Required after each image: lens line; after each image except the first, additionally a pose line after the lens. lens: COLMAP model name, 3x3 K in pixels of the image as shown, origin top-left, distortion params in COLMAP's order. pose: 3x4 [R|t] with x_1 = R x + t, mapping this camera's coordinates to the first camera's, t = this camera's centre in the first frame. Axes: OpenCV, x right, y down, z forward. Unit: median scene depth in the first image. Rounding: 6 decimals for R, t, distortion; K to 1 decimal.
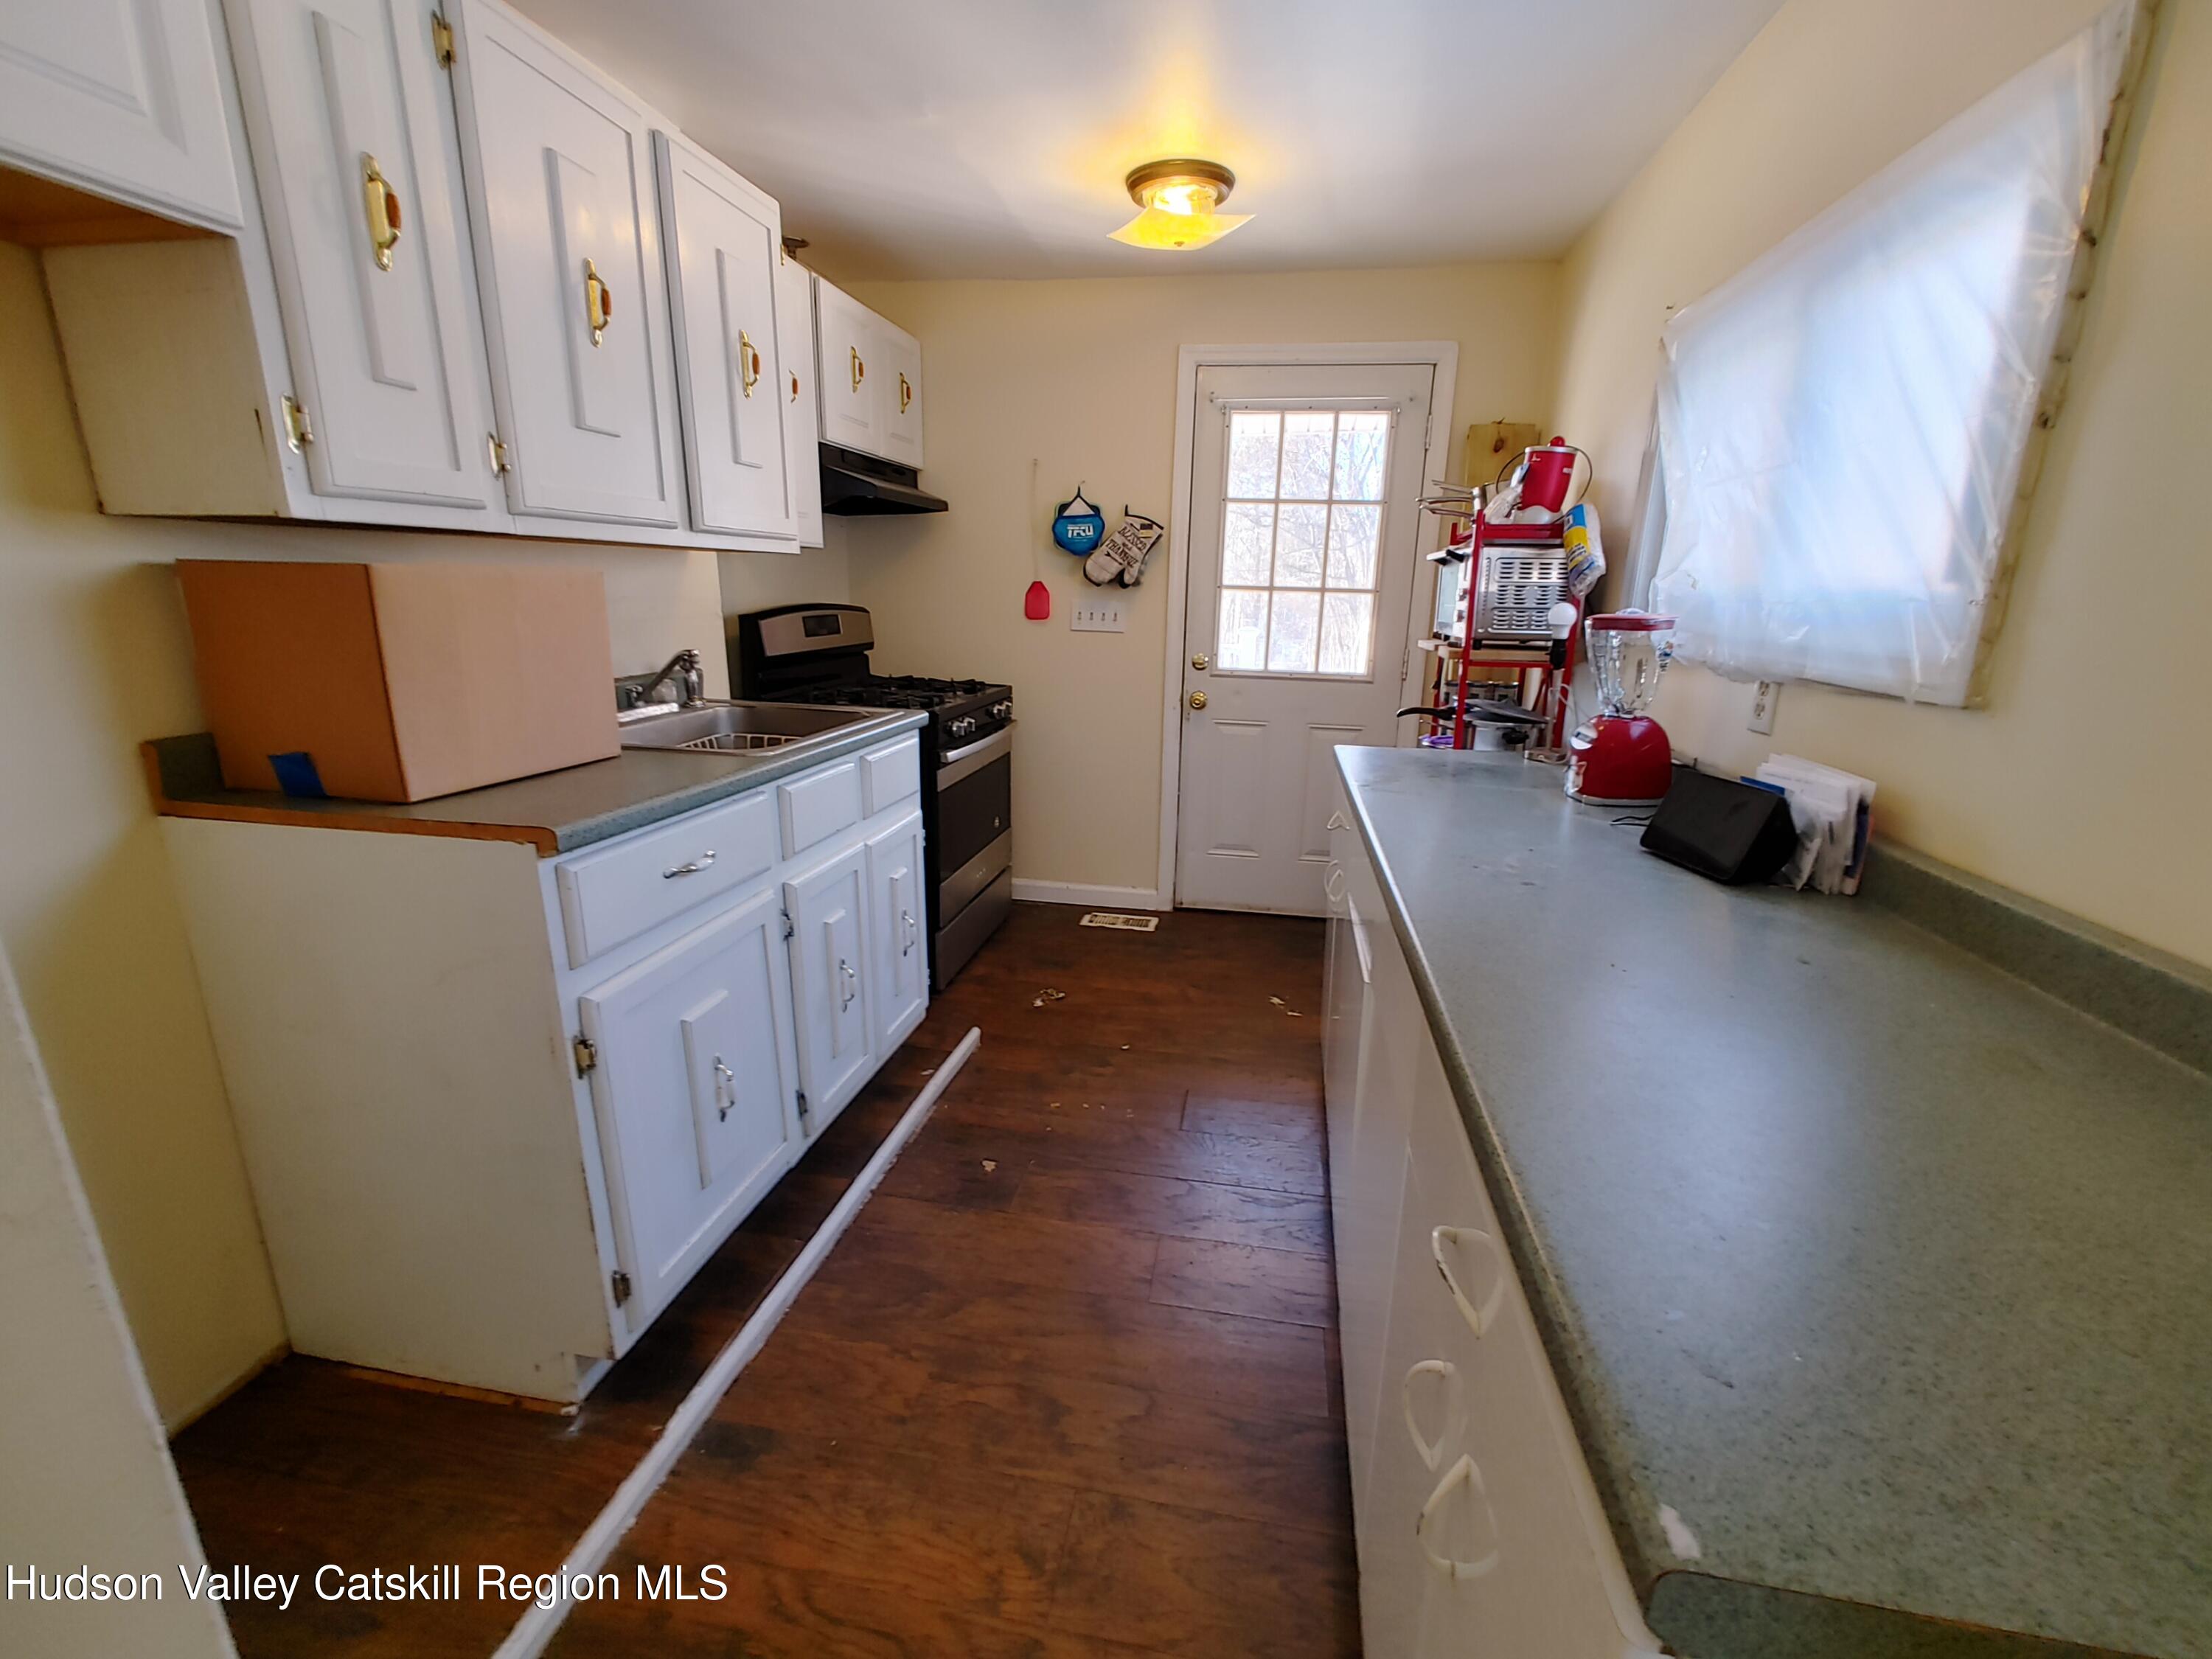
lens RADIAL K [[940.4, 0, 1111.9], [0, 940.4, 825.6], [0, 0, 1]] dist [0.000812, 0.000404]
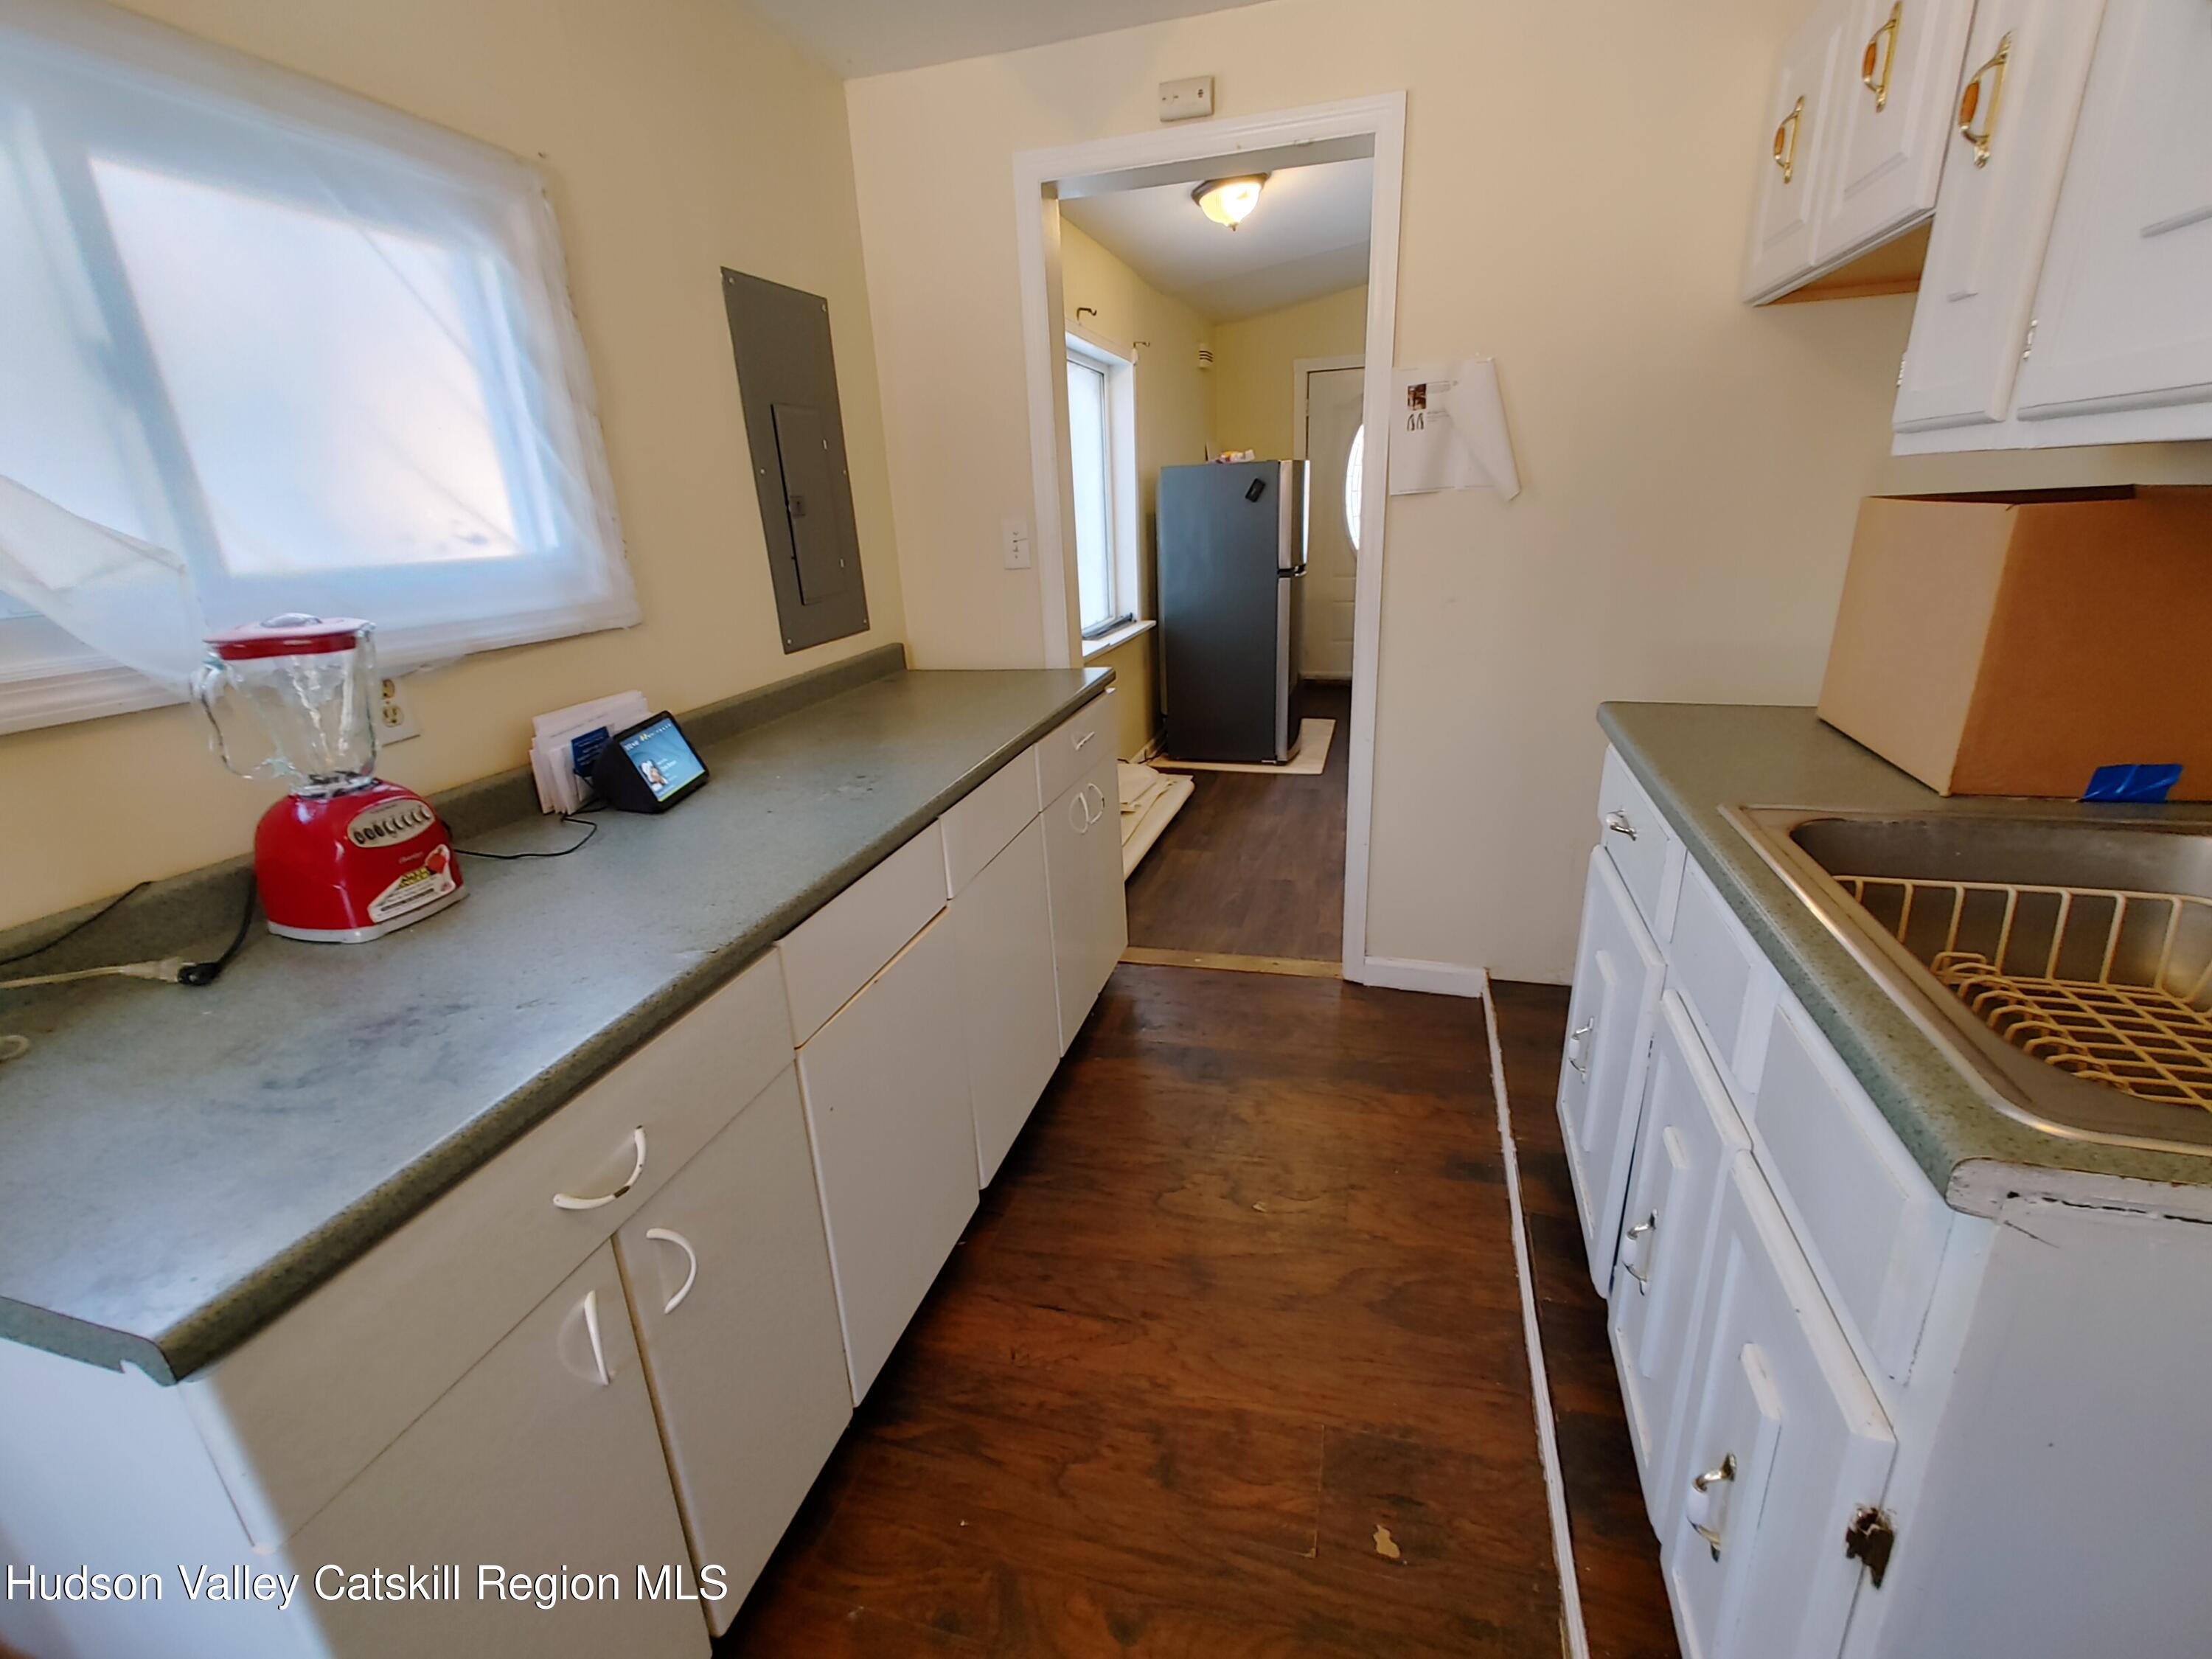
lens RADIAL K [[955.9, 0, 1106.1], [0, 955.9, 825.7], [0, 0, 1]] dist [0.000233, 0.000081]
pose [[-0.994367, -0.005263, 0.105865, -0.022016], [0.054685, 0.830112, 0.554909, -0.450657], [-0.090801, 0.557572, -0.825147, 1.598936]]
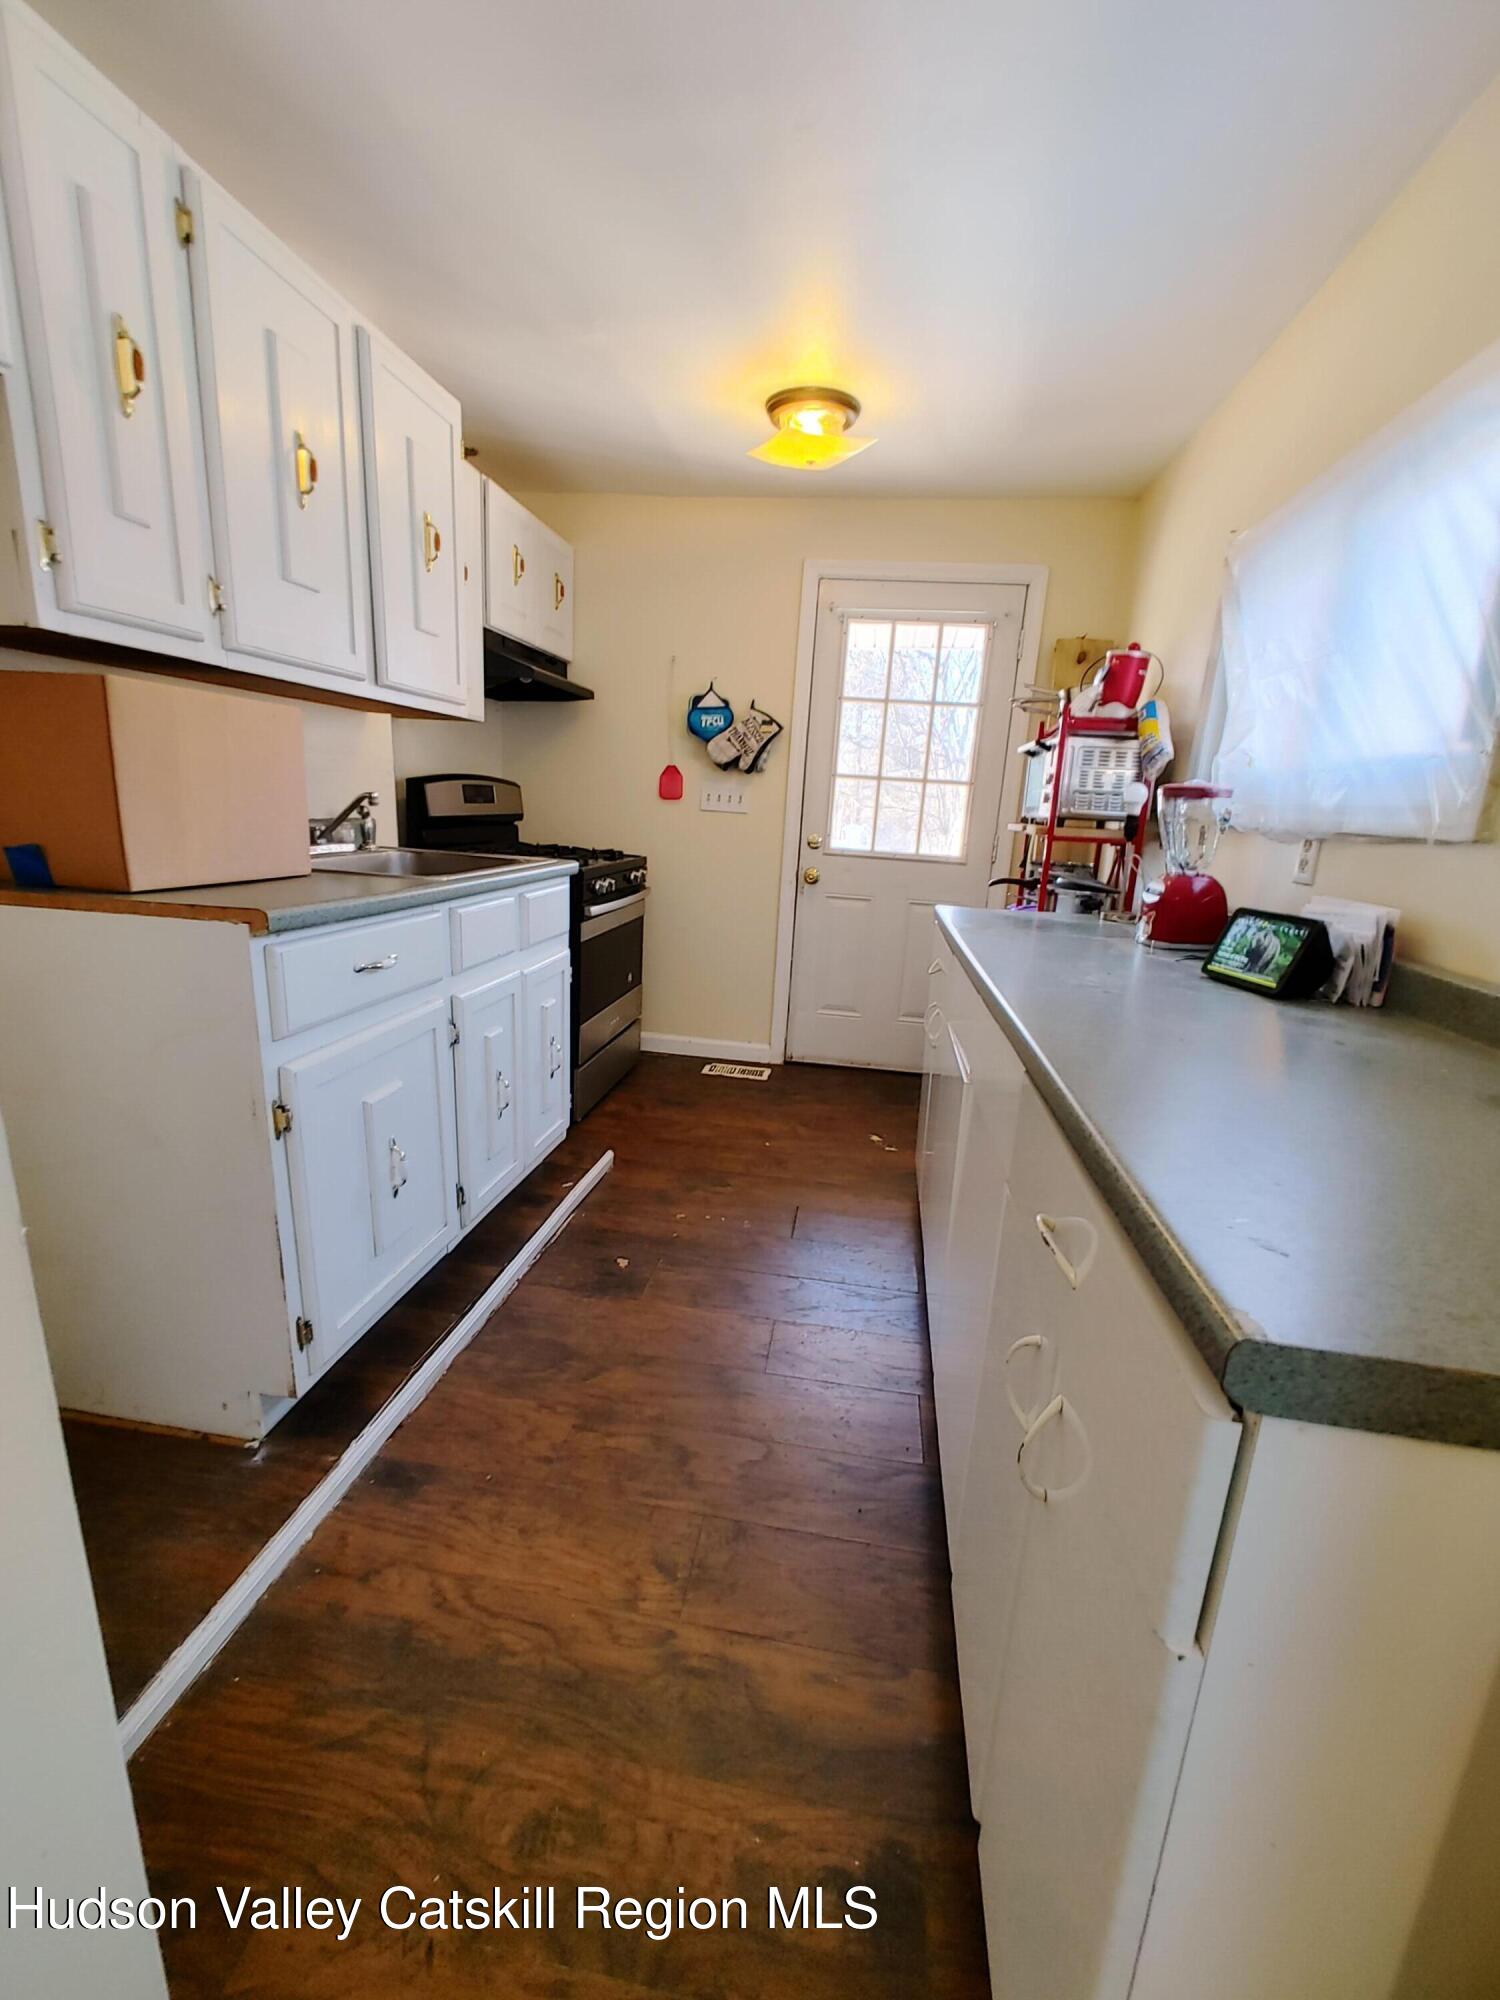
lens RADIAL K [[850.2, 0, 746.5], [0, 850.2, 1008.1], [0, 0, 1]] dist [0.000812, 0.000404]
pose [[0.999131, 0.028109, 0.030760, -0.028642], [-0.027827, 0.999567, -0.009552, 0.079834], [-0.031015, 0.008688, 0.999481, -0.030885]]
